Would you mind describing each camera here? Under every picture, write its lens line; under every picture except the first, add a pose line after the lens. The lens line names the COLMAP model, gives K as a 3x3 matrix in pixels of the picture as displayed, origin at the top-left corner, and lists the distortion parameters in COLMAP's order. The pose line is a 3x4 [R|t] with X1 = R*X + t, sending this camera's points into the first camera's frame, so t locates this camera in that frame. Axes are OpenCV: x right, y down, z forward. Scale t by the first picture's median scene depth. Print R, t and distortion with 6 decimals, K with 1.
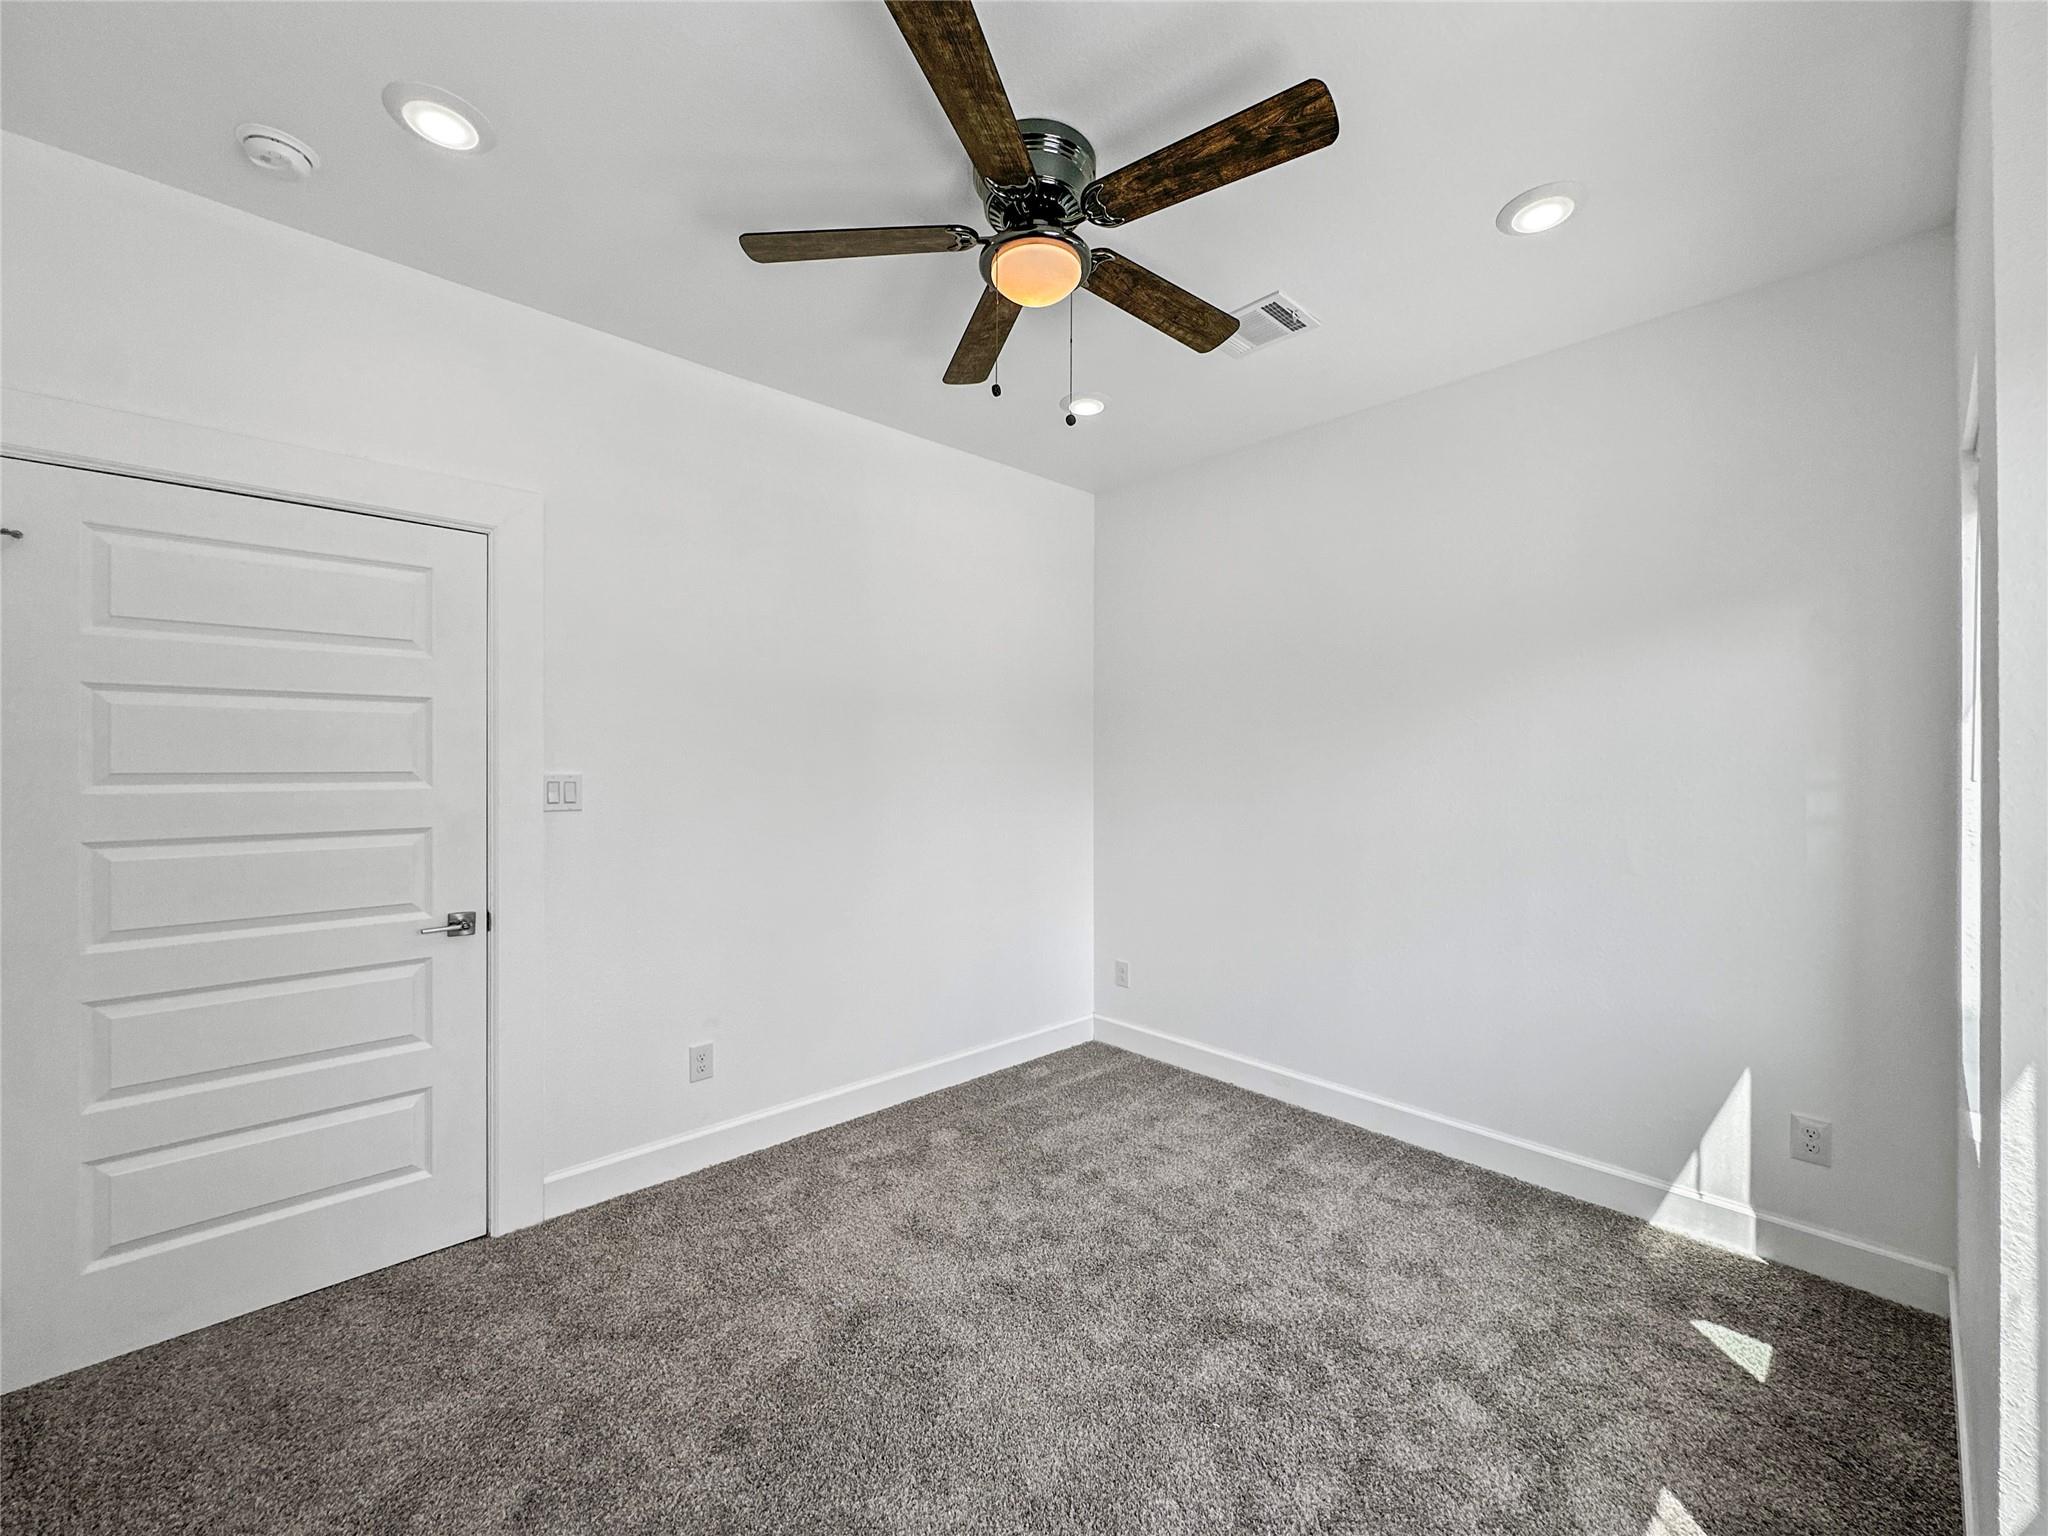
lens RADIAL K [[840.0, 0, 1048.7], [0, 840.0, 770.3], [0, 0, 1]] dist [-0.000369, 0.000036]
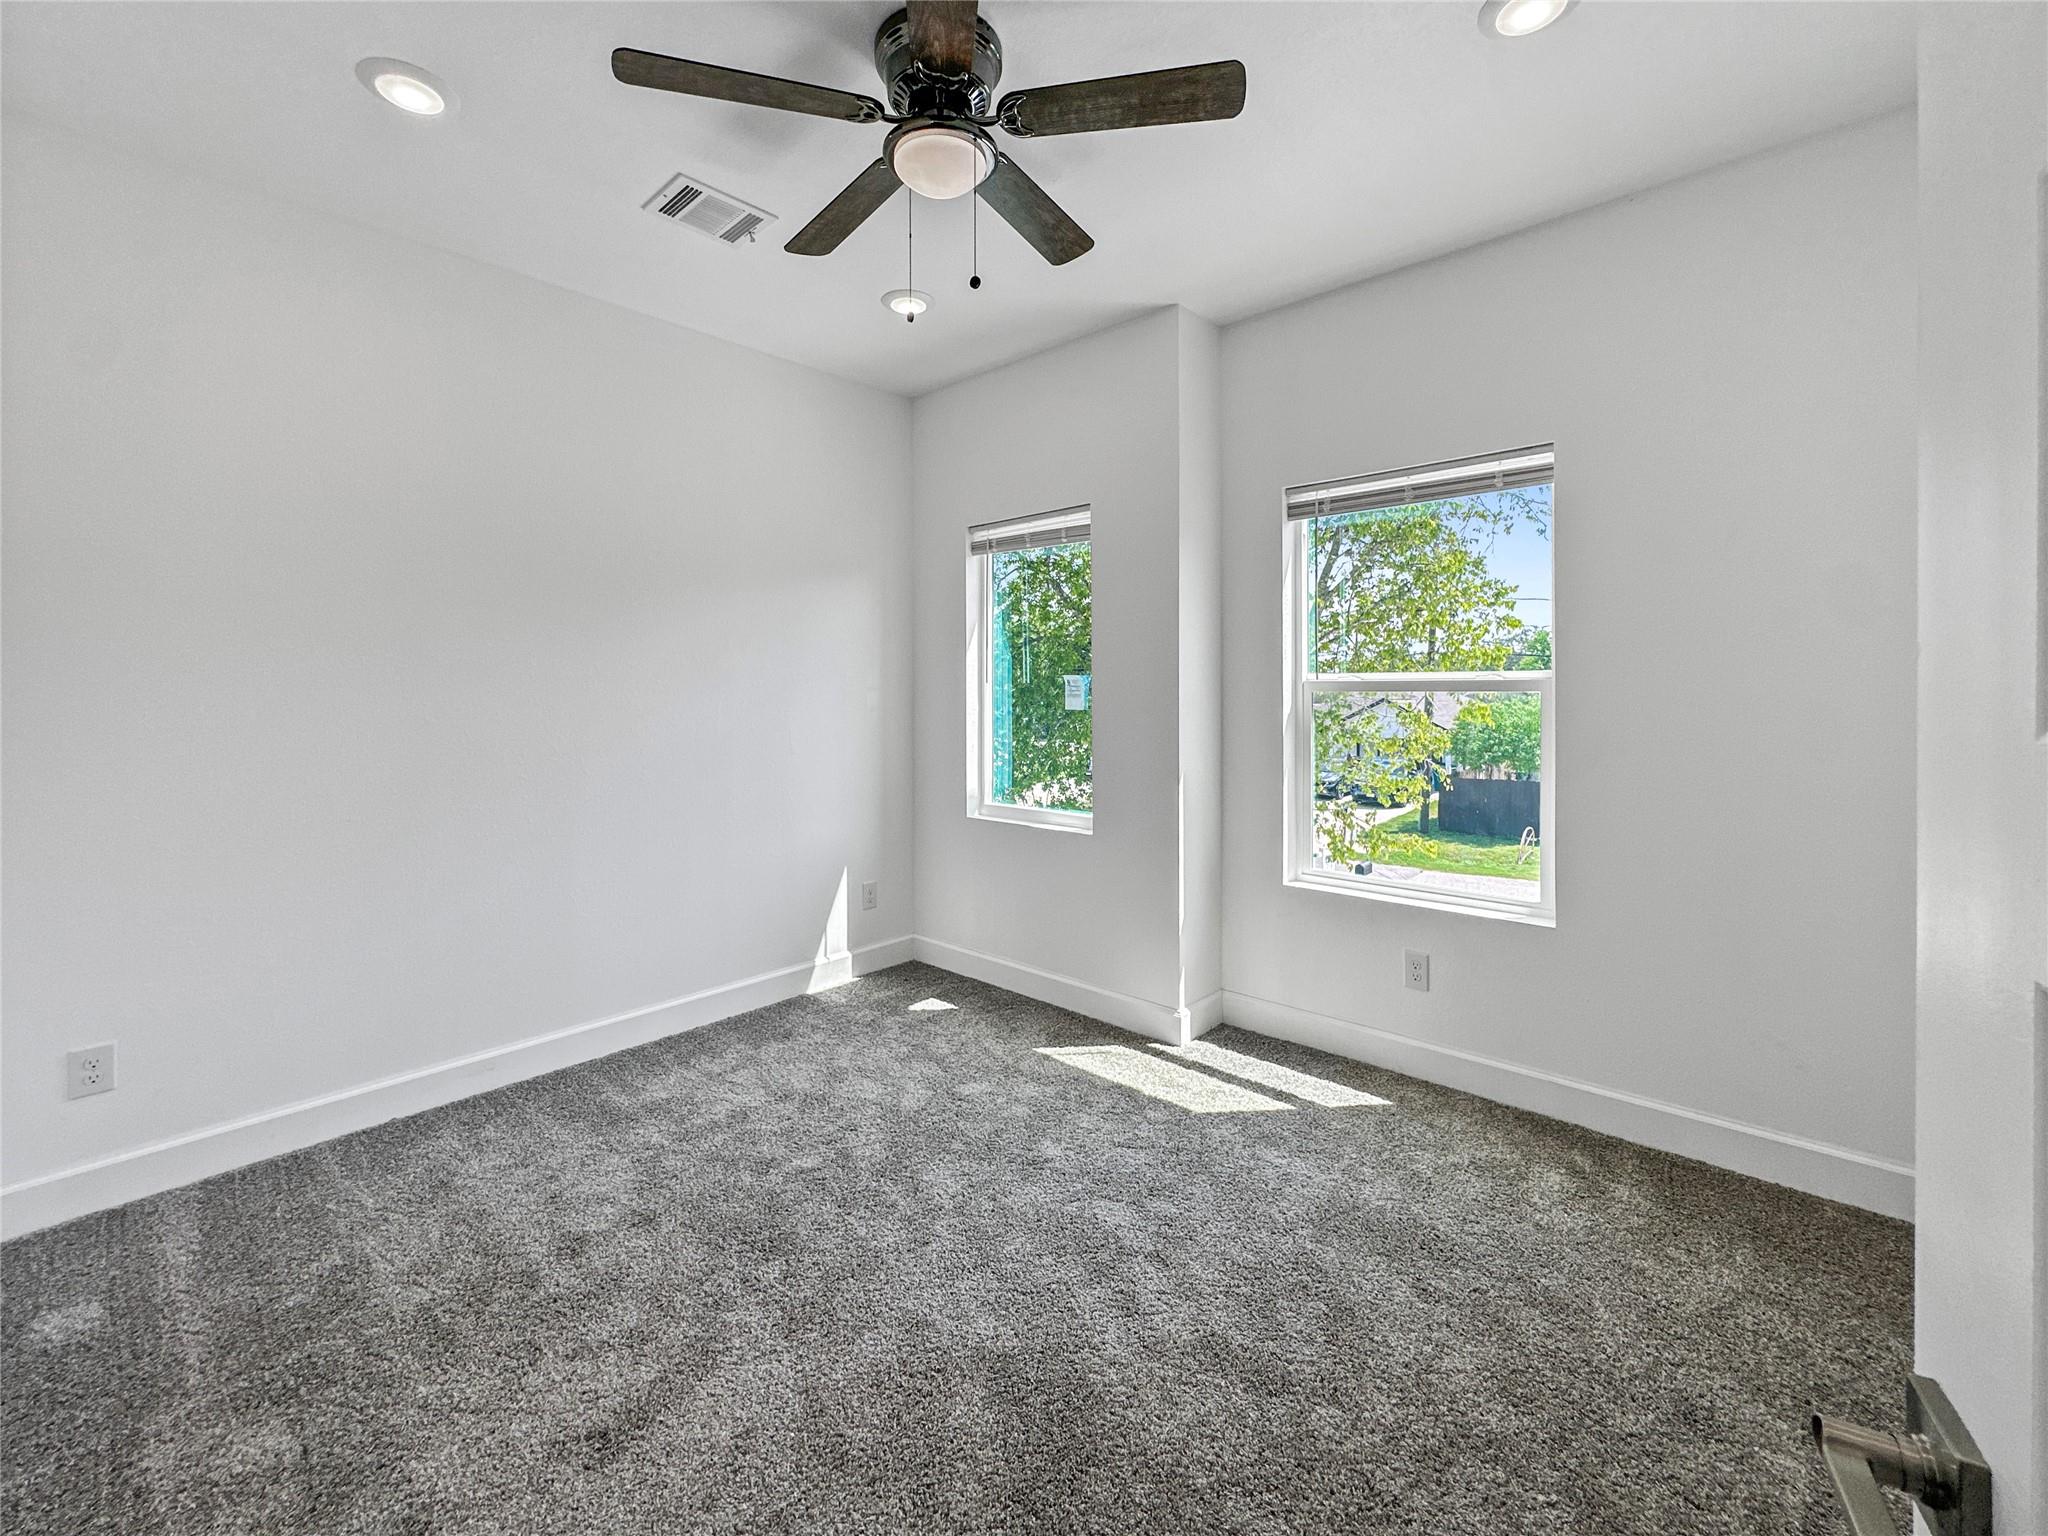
lens RADIAL K [[840.0, 0, 1048.7], [0, 840.0, 770.3], [0, 0, 1]] dist [-0.000369, 0.000036]
pose [[-0.096048, -0.099117, 0.990430, -0.727357], [0.001539, 0.995014, 0.099725, 0.014896], [-0.995376, 0.011102, -0.095416, 0.734190]]
